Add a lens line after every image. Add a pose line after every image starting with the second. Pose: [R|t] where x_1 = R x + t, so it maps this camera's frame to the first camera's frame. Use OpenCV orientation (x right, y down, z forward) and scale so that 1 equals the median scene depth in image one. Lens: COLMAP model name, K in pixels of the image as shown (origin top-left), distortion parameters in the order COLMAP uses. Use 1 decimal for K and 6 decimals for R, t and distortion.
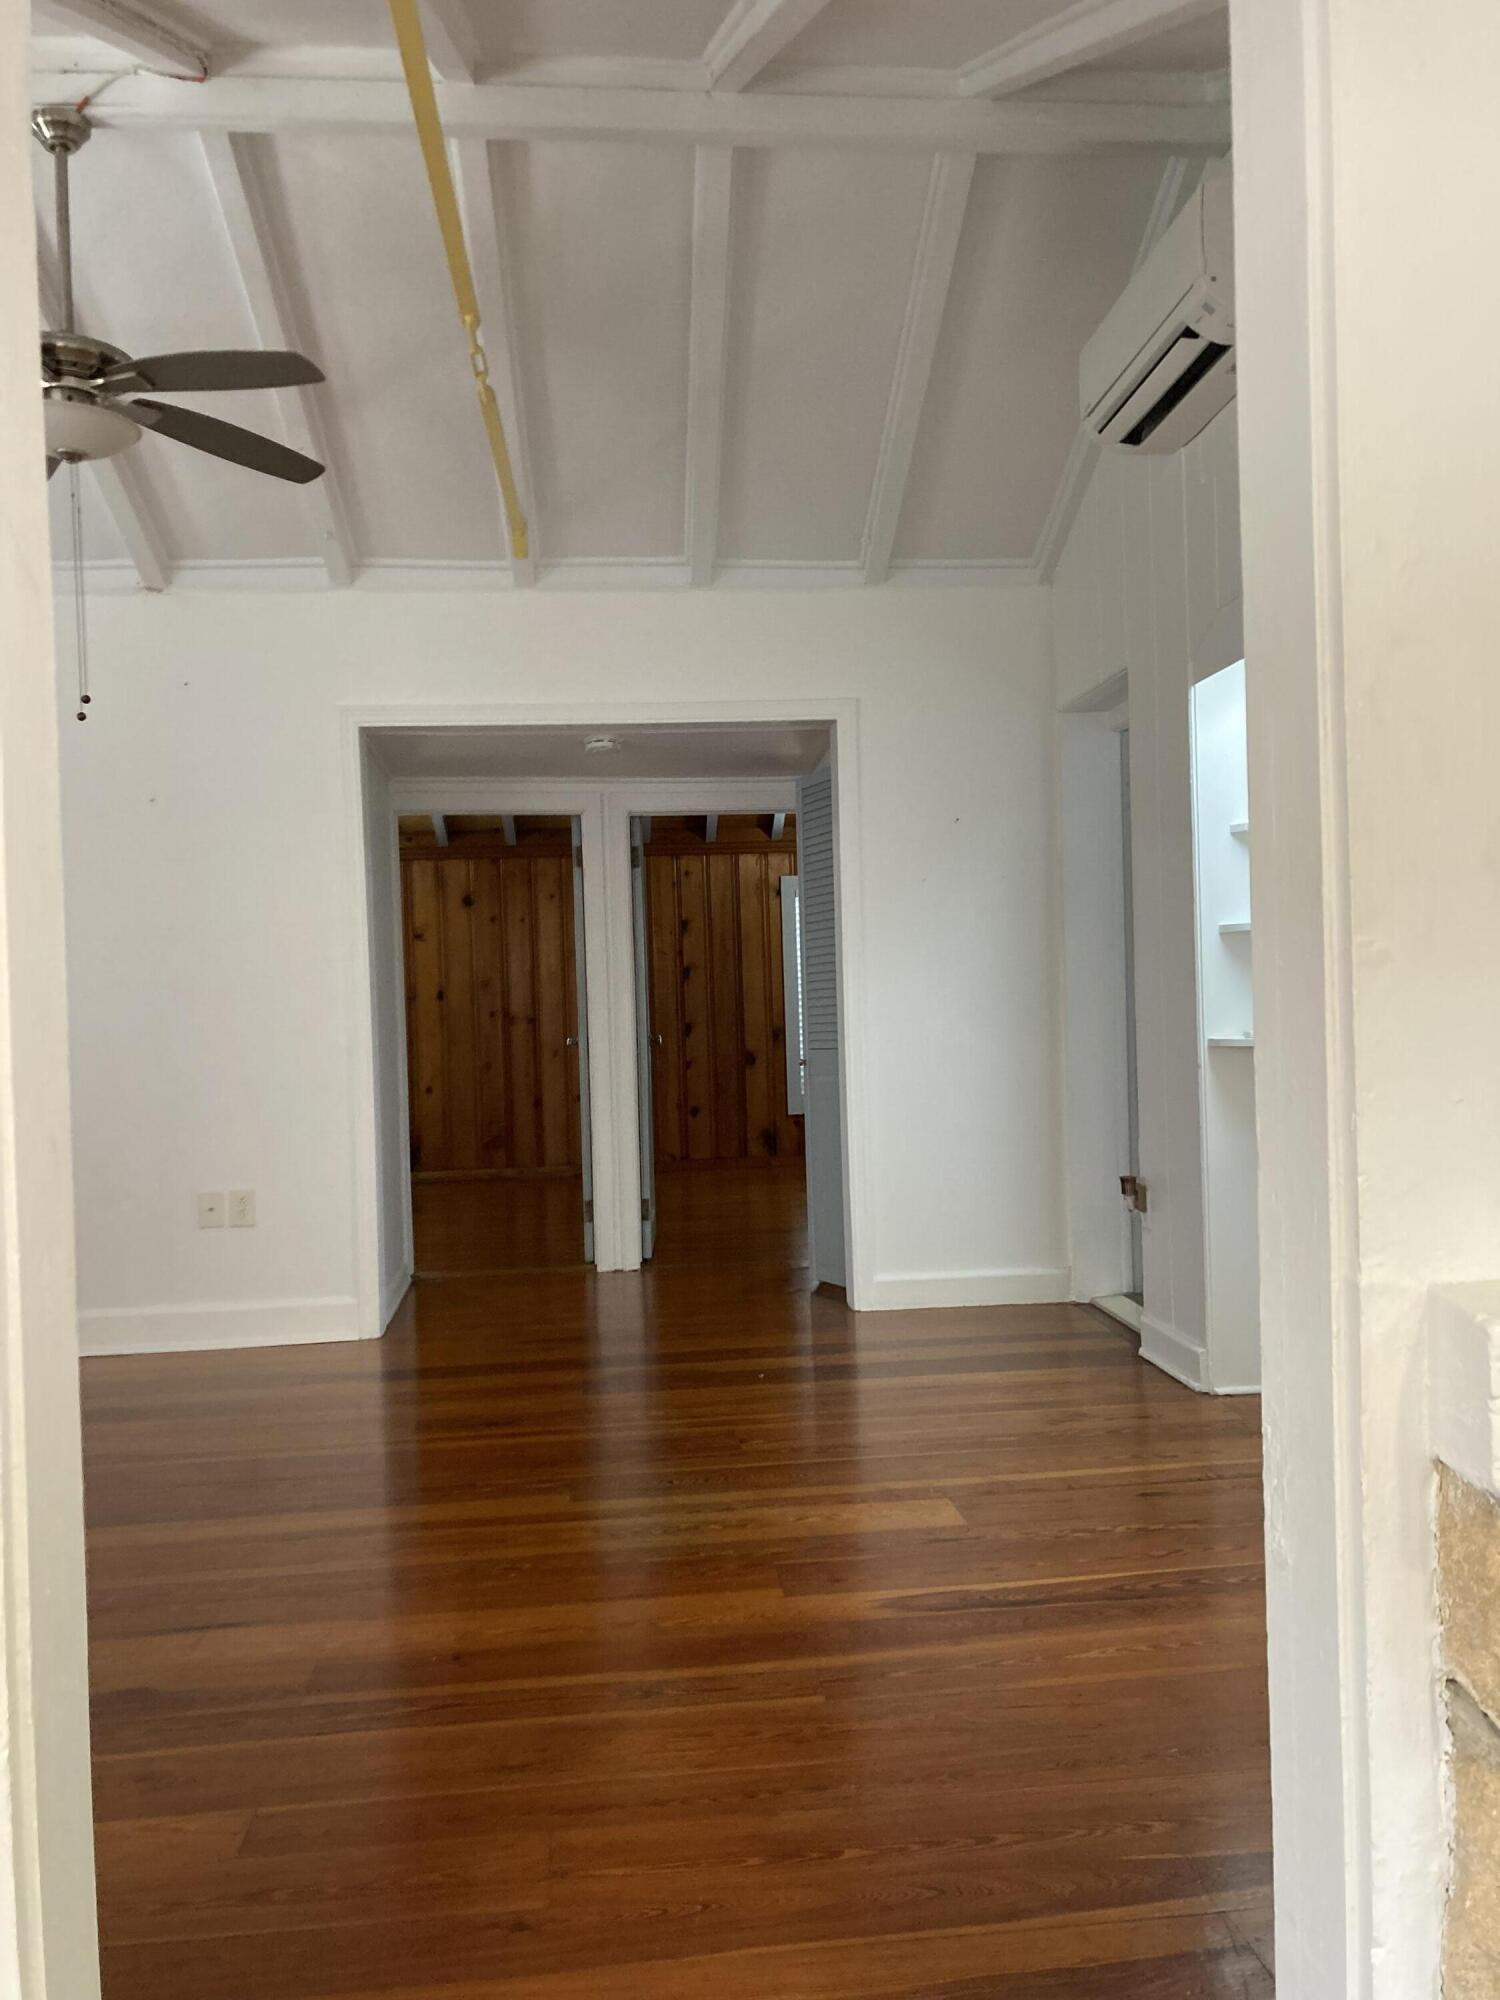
lens RADIAL K [[1650.1, 0, 740.3], [0, 1650.1, 1012.3], [0, 0, 1]] dist [0.058484, -0.062494]
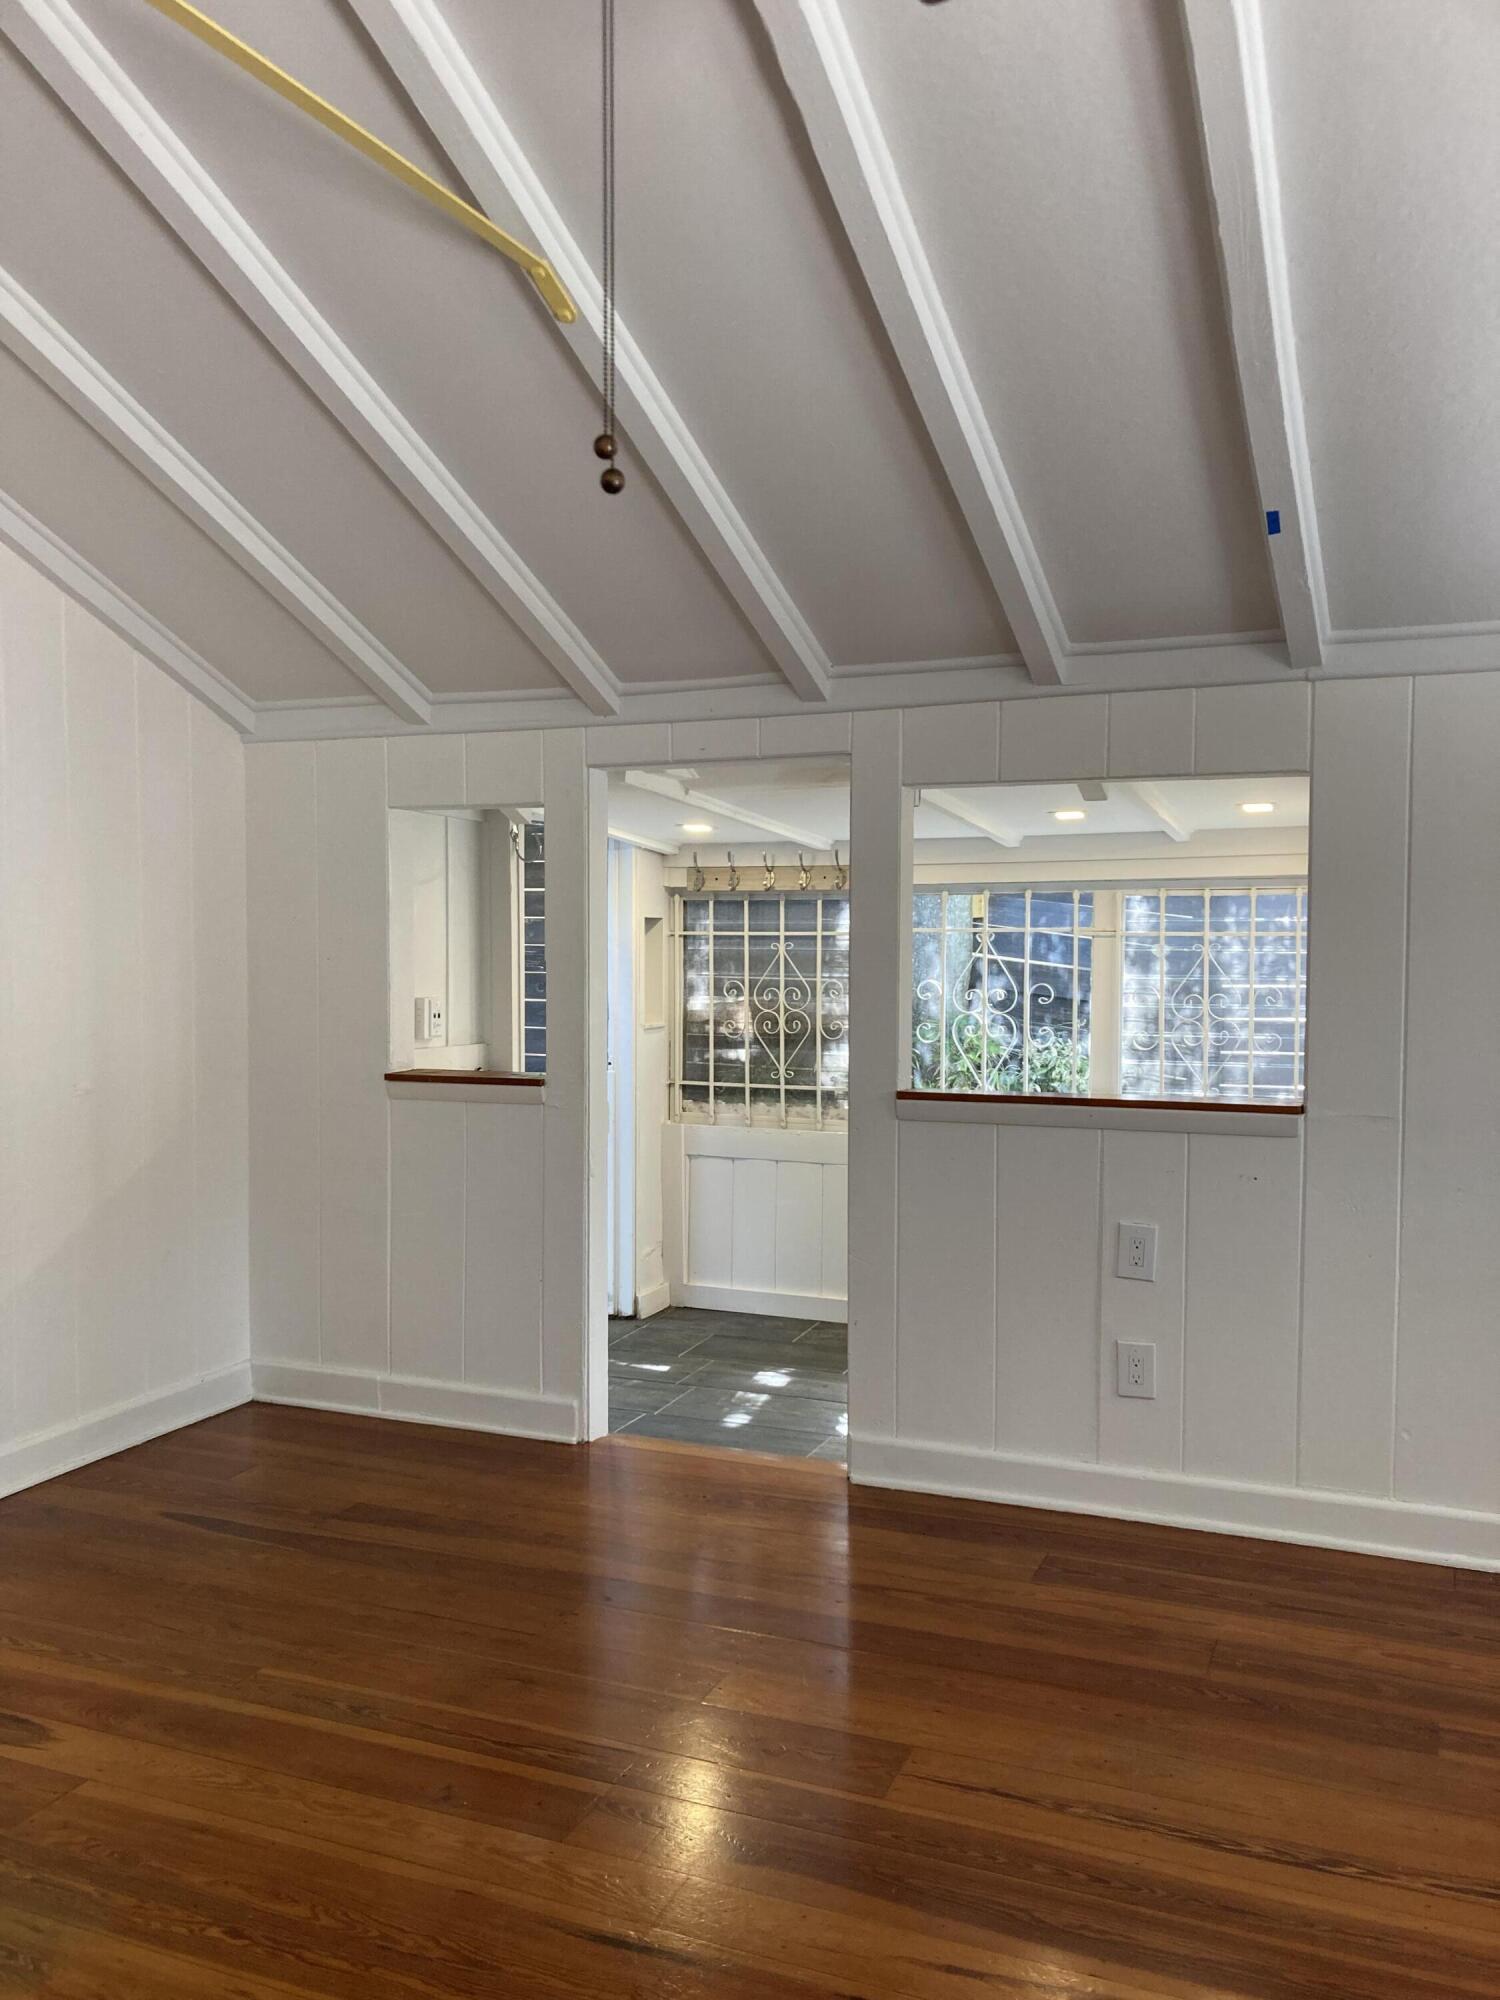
lens RADIAL K [[1650.1, 0, 736.6], [0, 1650.1, 1009.6], [0, 0, 1]] dist [0.058484, -0.062494]
pose [[-0.876433, -0.000359, 0.481524, -0.579971], [0.024751, 0.998644, 0.045796, -0.083198], [-0.480888, 0.052055, -0.875236, 1.285304]]
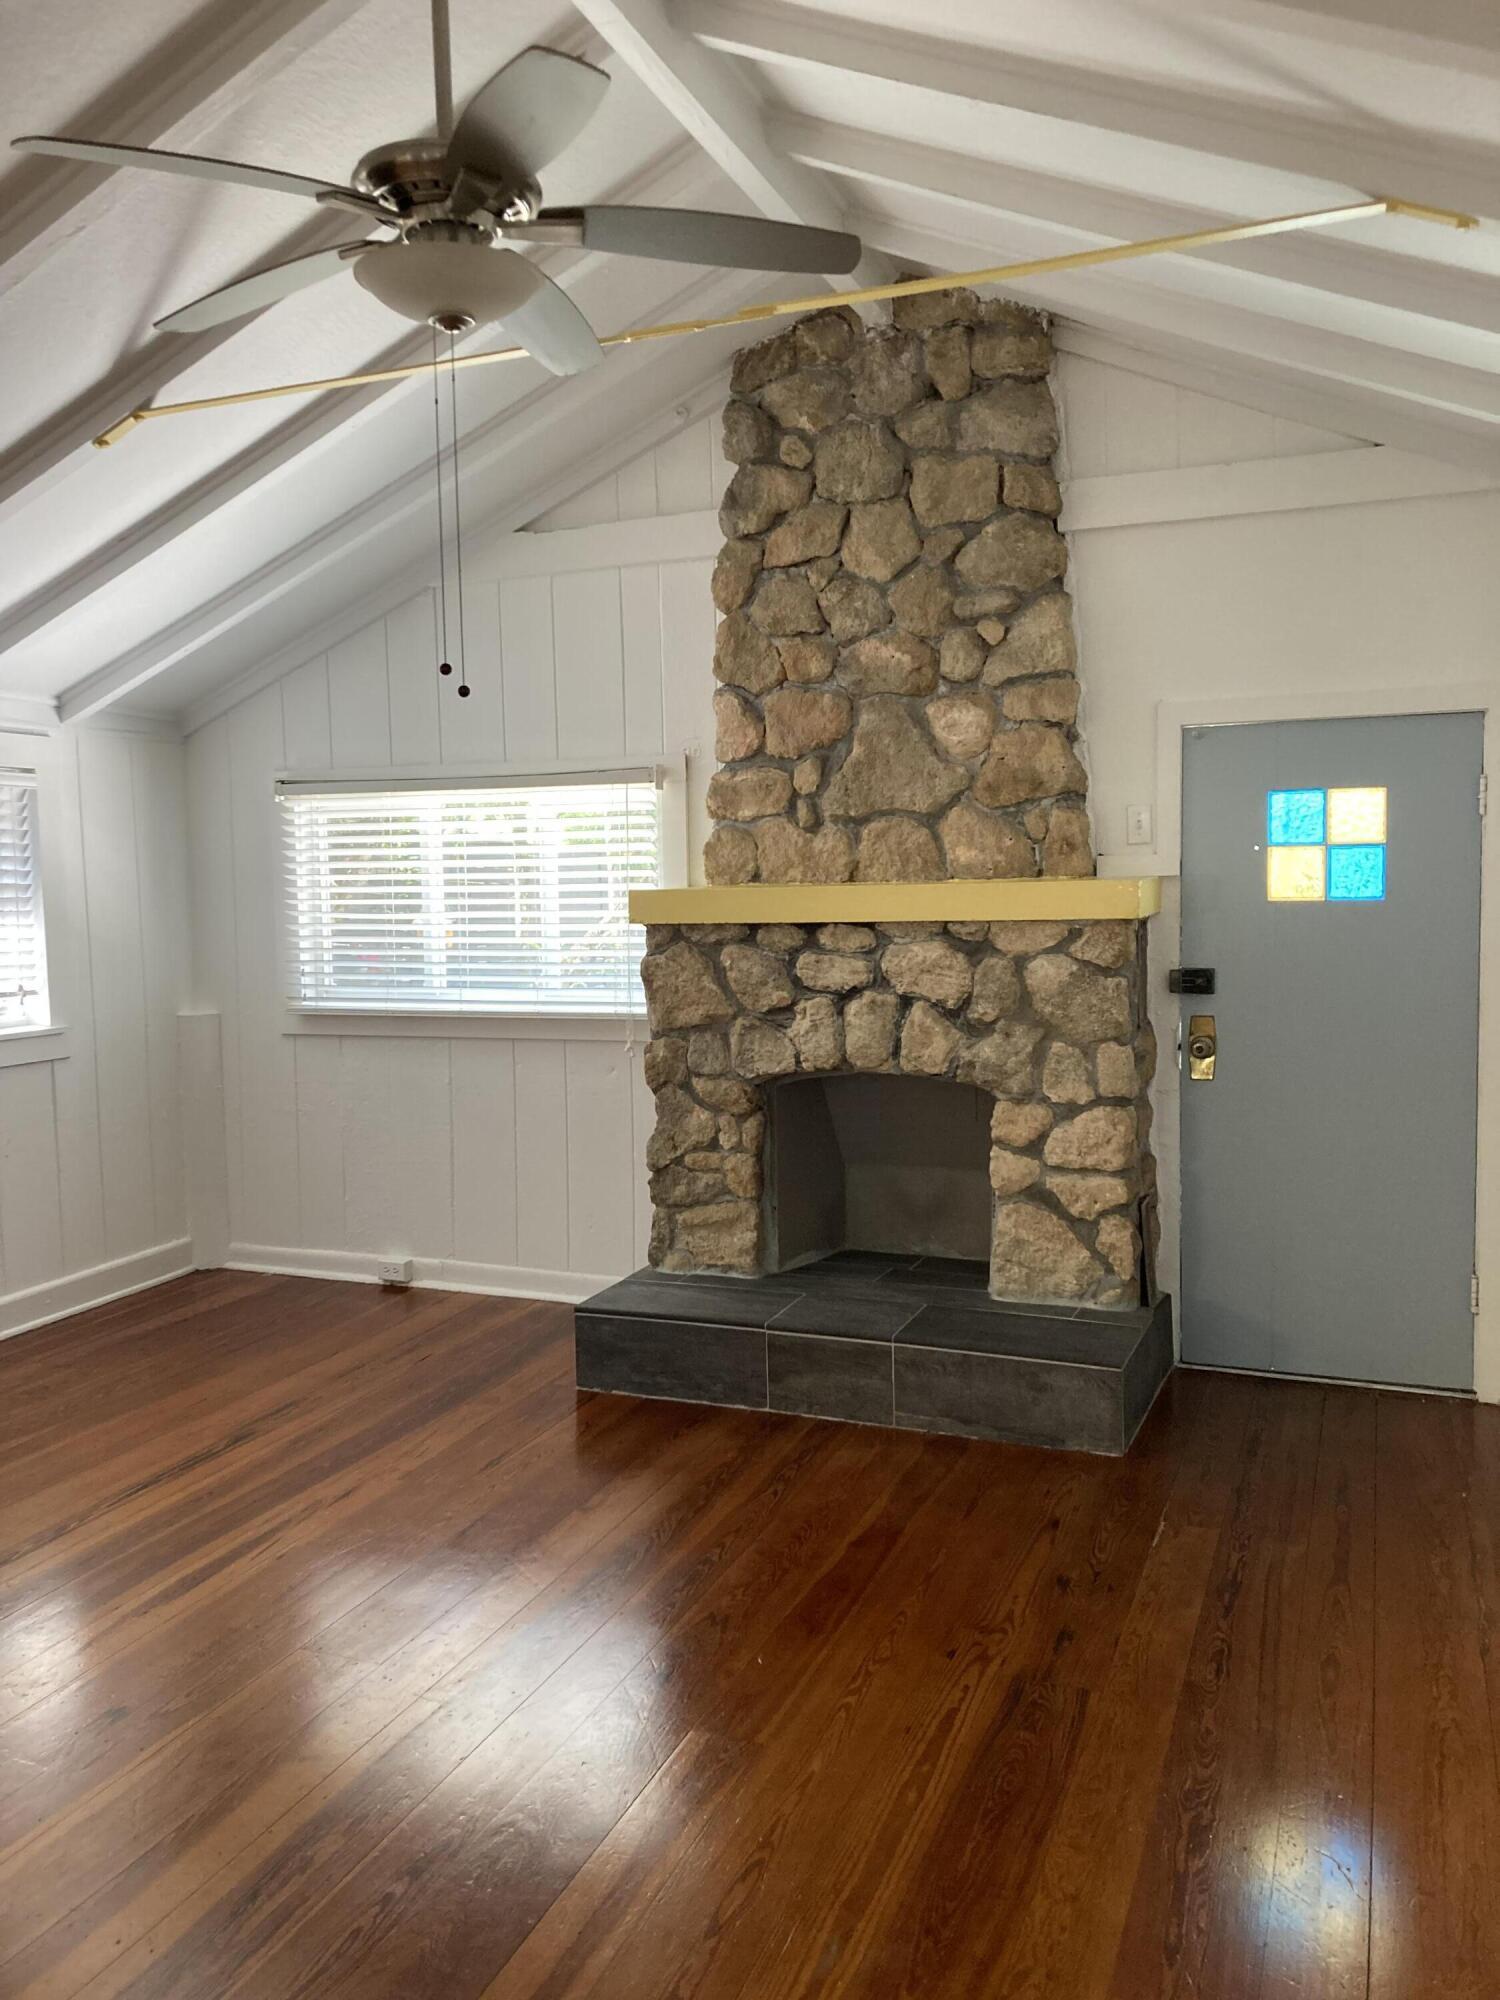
lens RADIAL K [[1650.1, 0, 720.1], [0, 1650.1, 1004.3], [0, 0, 1]] dist [0.058484, -0.062494]
pose [[-0.469563, 0.100555, -0.877154, 0.196615], [0.016125, 0.994304, 0.105352, -0.118958], [0.882751, 0.035325, -0.468510, 1.410844]]
